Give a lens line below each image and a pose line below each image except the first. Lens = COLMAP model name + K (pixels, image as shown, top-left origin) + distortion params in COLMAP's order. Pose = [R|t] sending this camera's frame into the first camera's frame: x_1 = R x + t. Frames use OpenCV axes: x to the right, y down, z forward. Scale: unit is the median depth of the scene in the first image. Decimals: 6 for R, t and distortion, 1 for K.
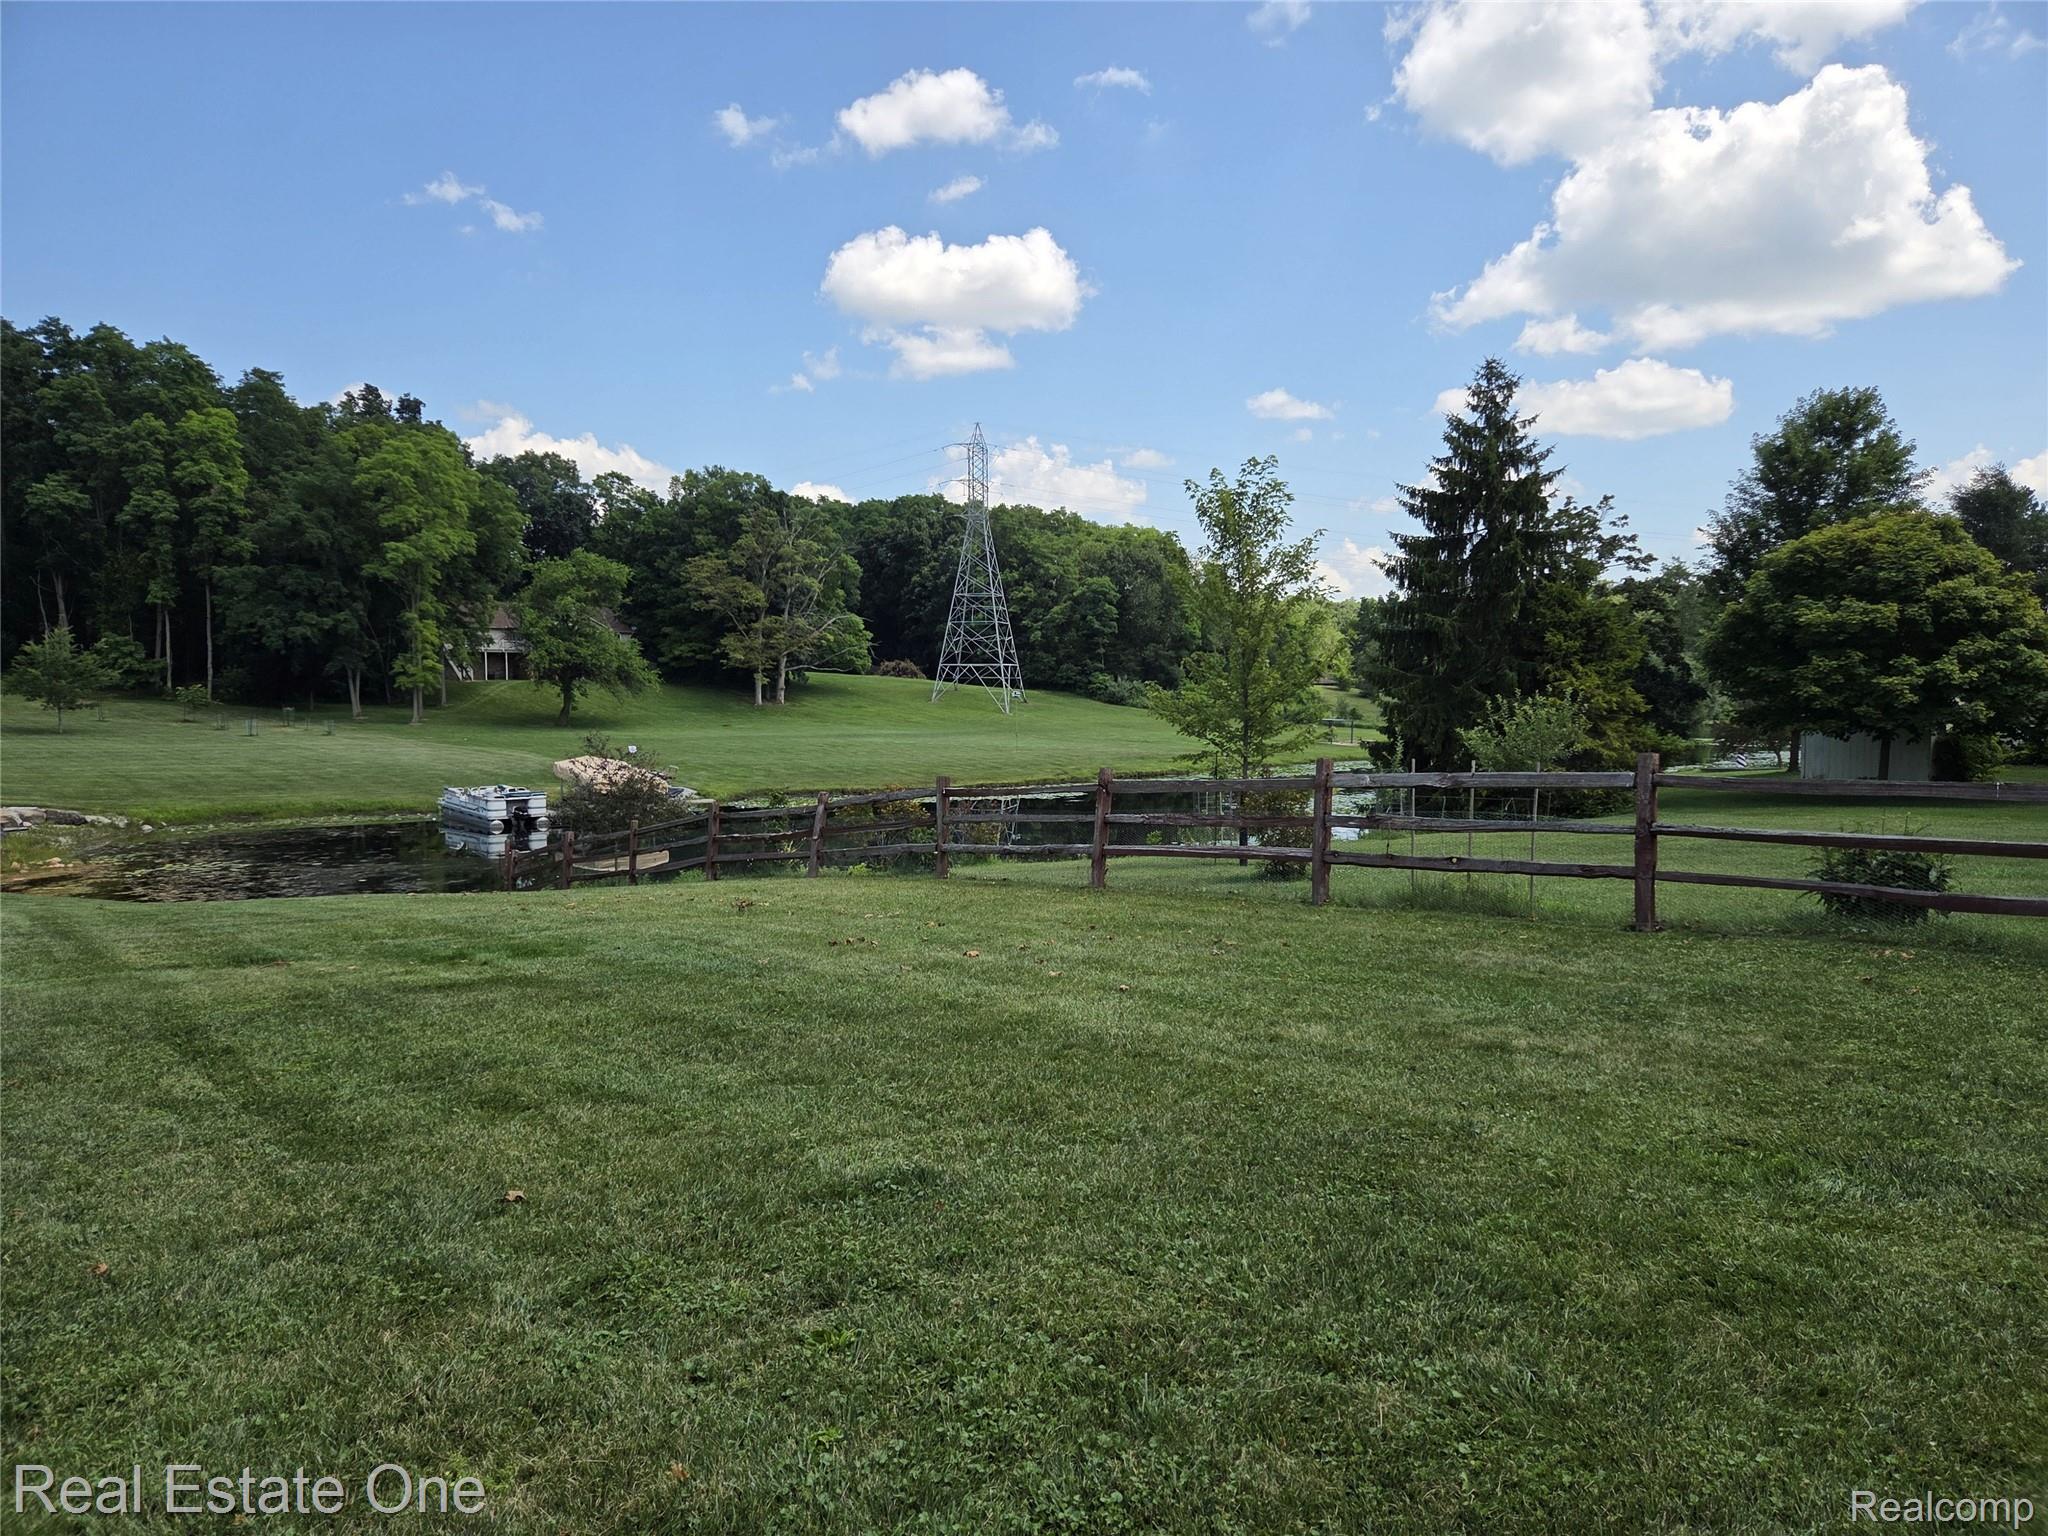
lens RADIAL K [[1351.8, 0, 1042.8], [0, 1351.8, 765.3], [0, 0, 1]] dist [0.066290, -0.053094]
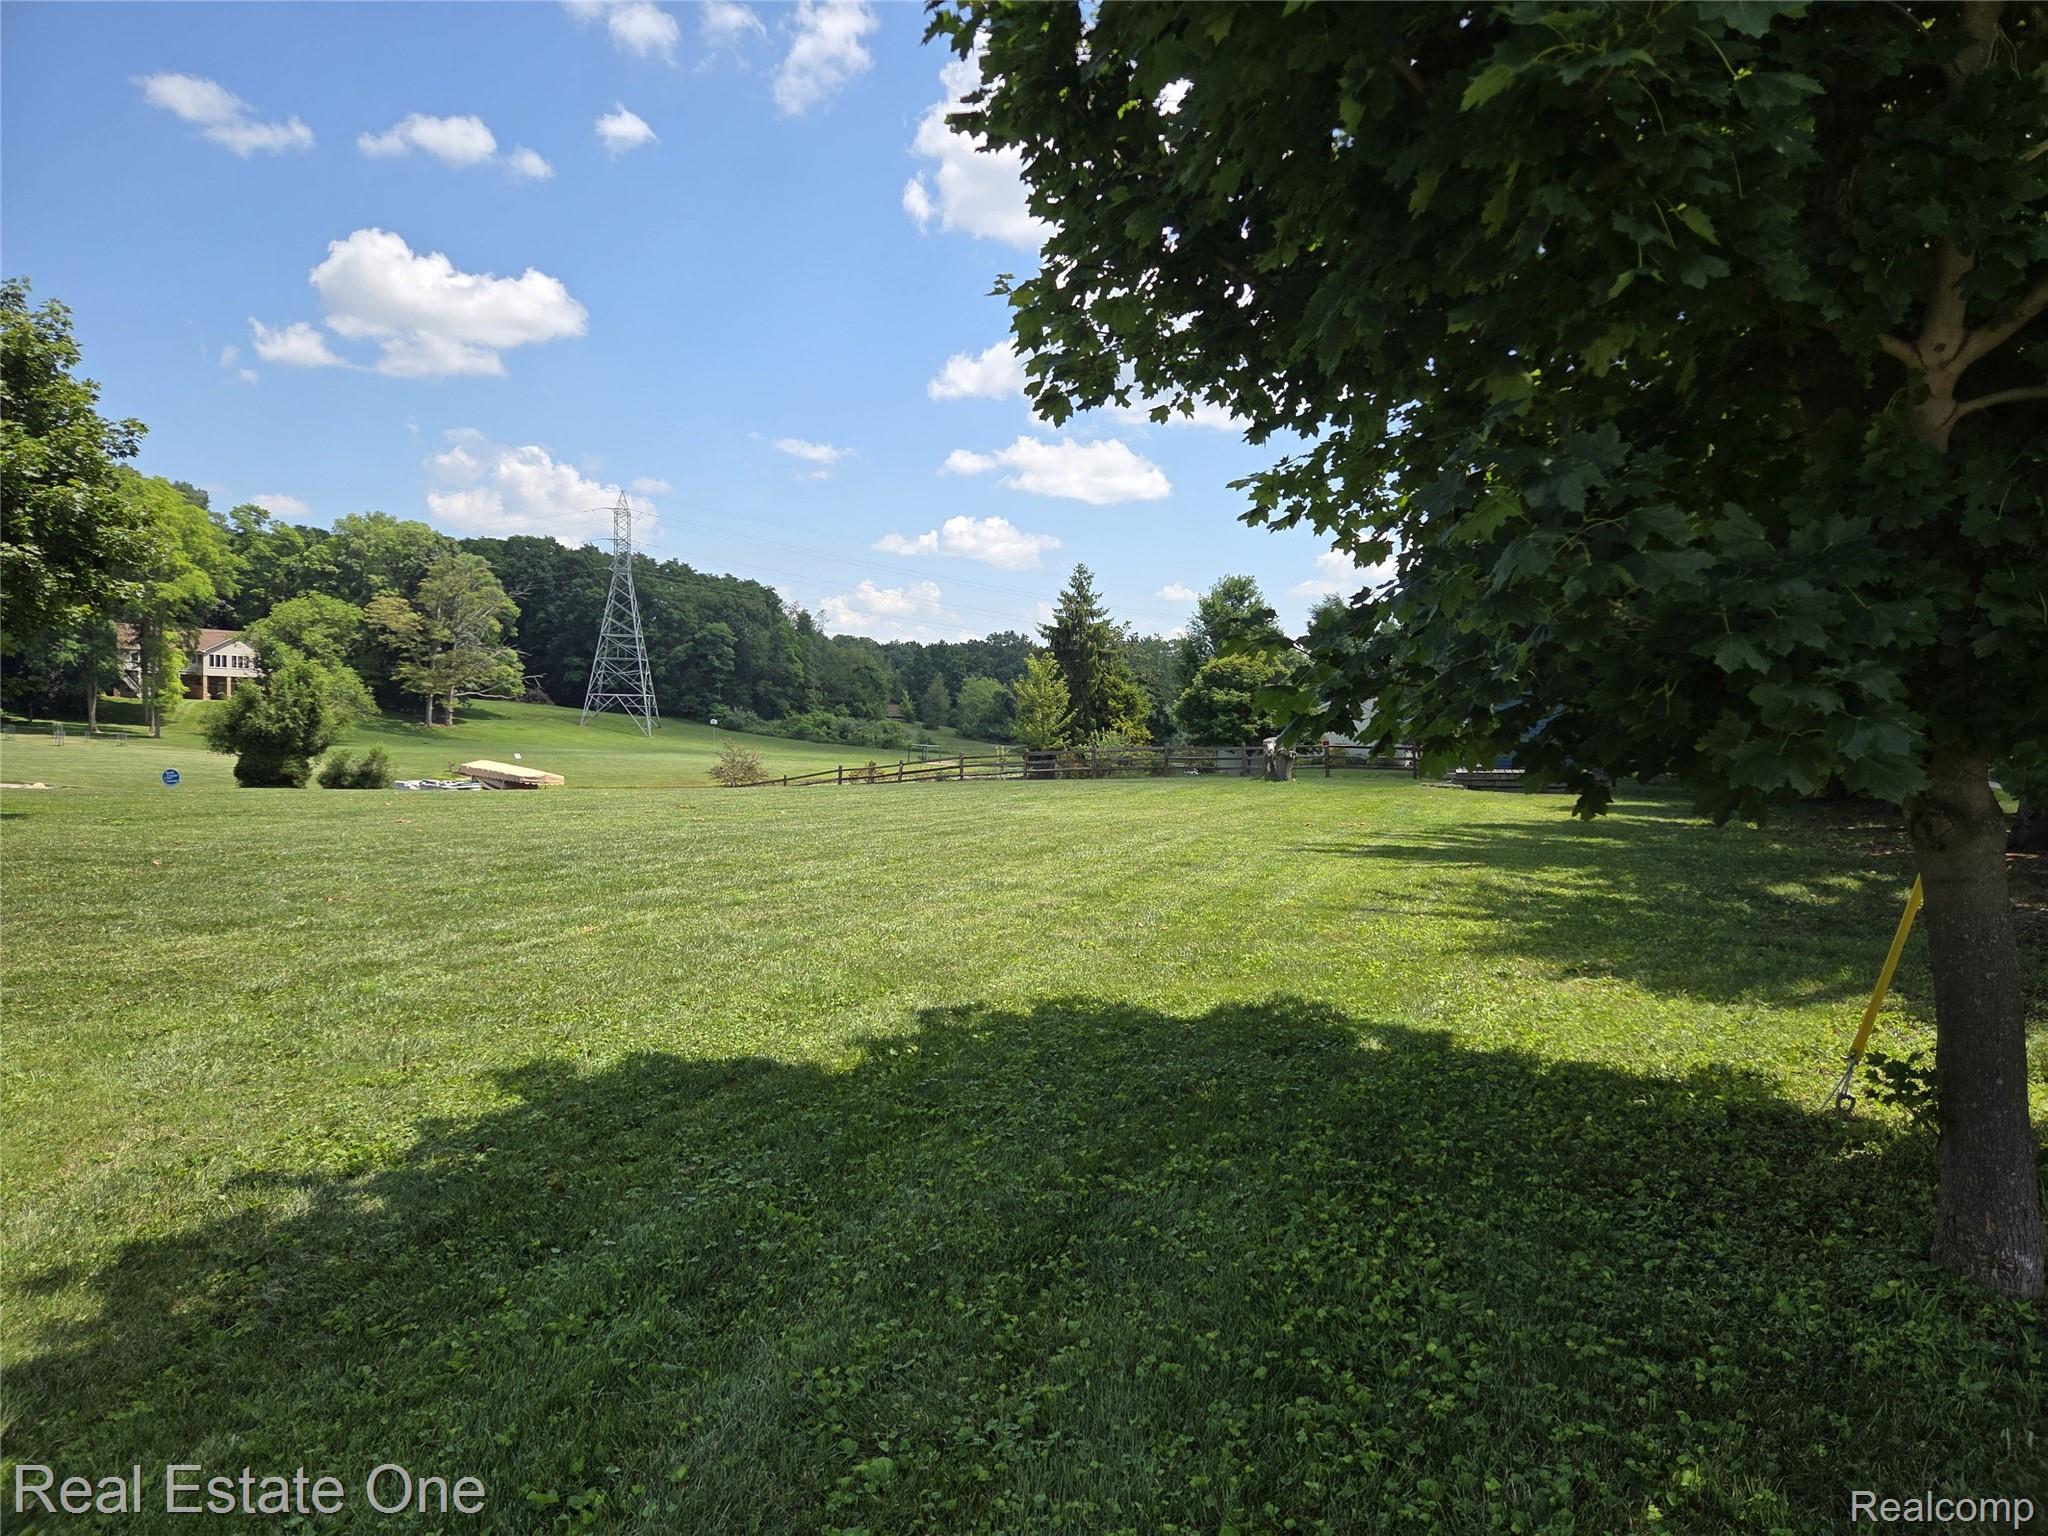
lens RADIAL K [[1351.8, 0, 1042.8], [0, 1351.8, 765.3], [0, 0, 1]] dist [0.066290, -0.053094]
pose [[0.938888, 0.006740, 0.344156, -0.339486], [0.000678, 0.999770, -0.021430, 0.036080], [-0.344221, 0.020354, 0.938668, -0.704667]]
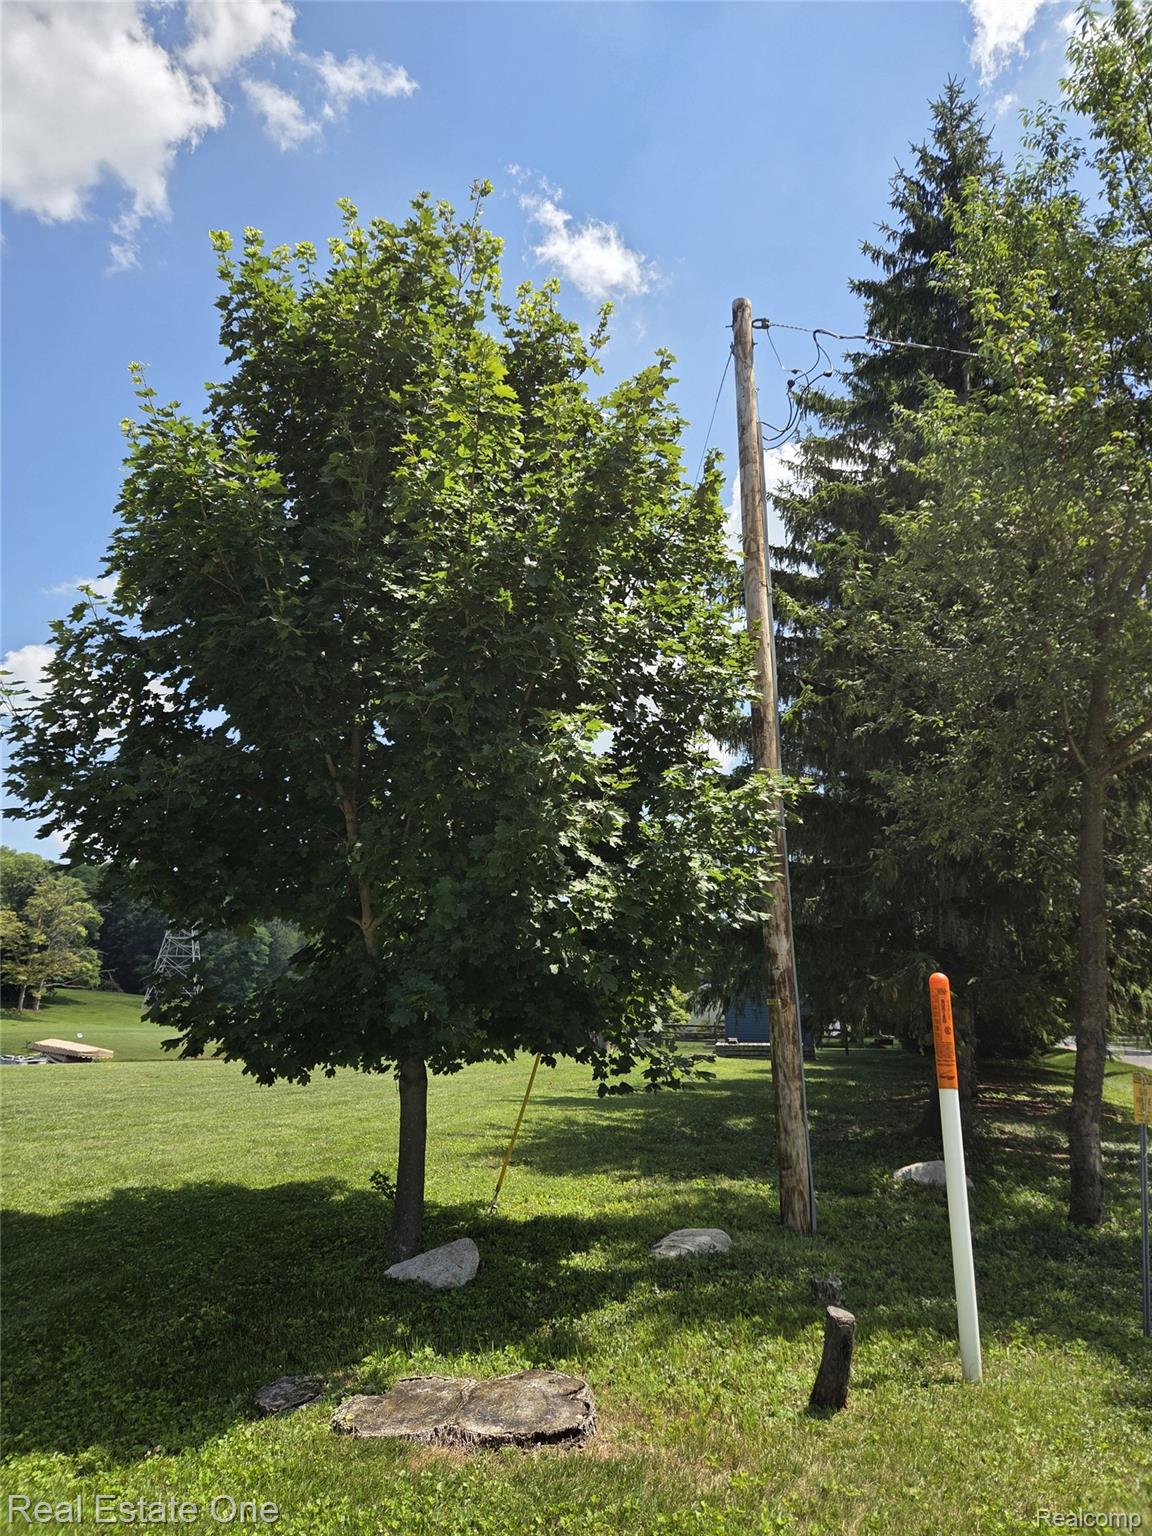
lens RADIAL K [[1013.8, 0, 582.2], [0, 1013.8, 773.7], [0, 0, 1]] dist [0.066290, -0.053094]
pose [[0.916012, 0.100702, 0.388306, -0.312936], [0.008145, 0.963110, -0.268984, 0.034570], [-0.401069, 0.249555, 0.881400, -0.793811]]
